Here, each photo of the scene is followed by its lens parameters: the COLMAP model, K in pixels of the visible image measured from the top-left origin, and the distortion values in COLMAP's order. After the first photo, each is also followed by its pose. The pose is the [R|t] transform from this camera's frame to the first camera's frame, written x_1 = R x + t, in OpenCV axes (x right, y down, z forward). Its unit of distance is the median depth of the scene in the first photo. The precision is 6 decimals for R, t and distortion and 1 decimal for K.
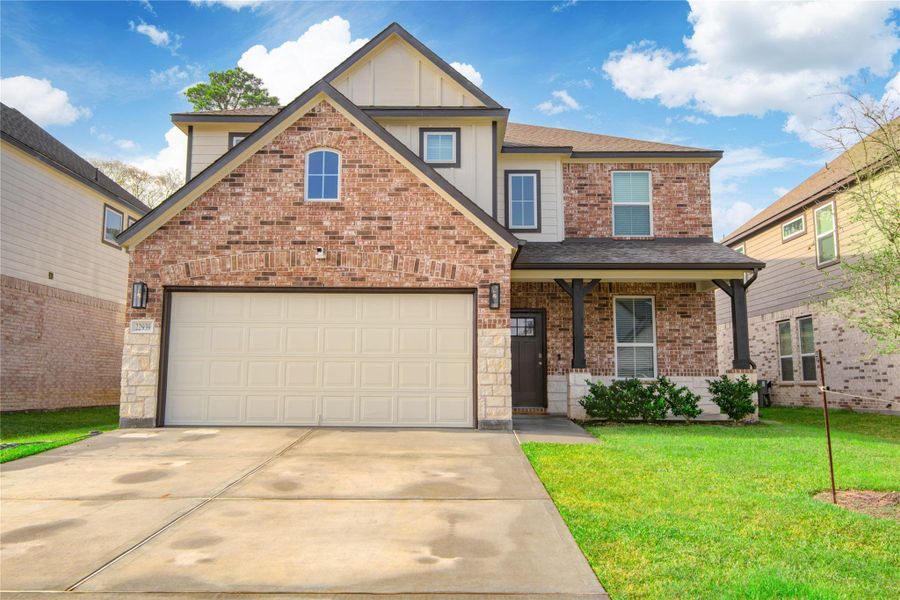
lens RADIAL K [[680.2, 0, 450.0], [0, 680.2, 300.0], [0, 0, 1]] dist [0.008625, -0.000531]
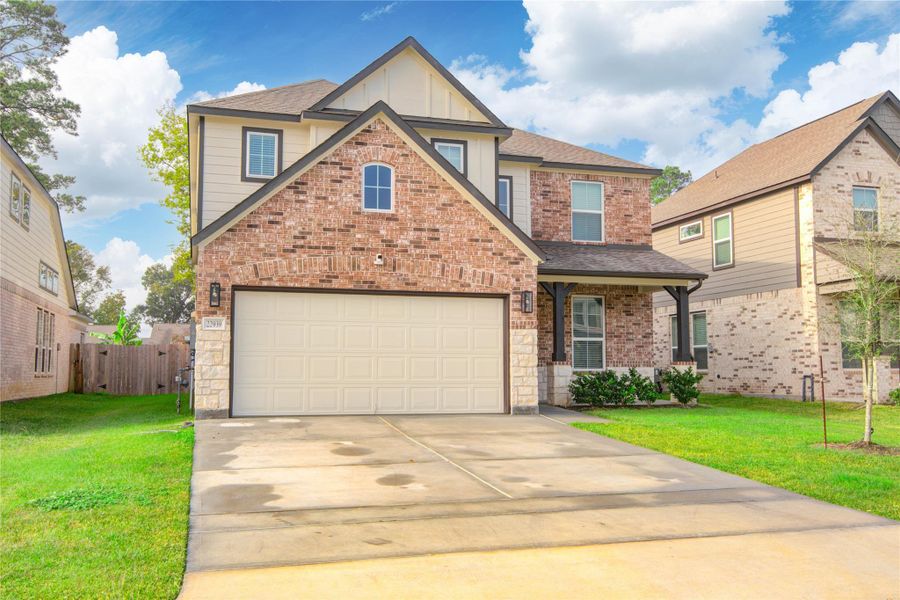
lens RADIAL K [[849.5, 0, 450.0], [0, 849.5, 300.0], [0, 0, 1]] dist [-0.007037, -0.002366]
pose [[0.955989, 0.020513, 0.292683, -0.475683], [-0.032354, 0.998840, 0.035672, -0.055027], [-0.291612, -0.043571, 0.955544, -0.354607]]
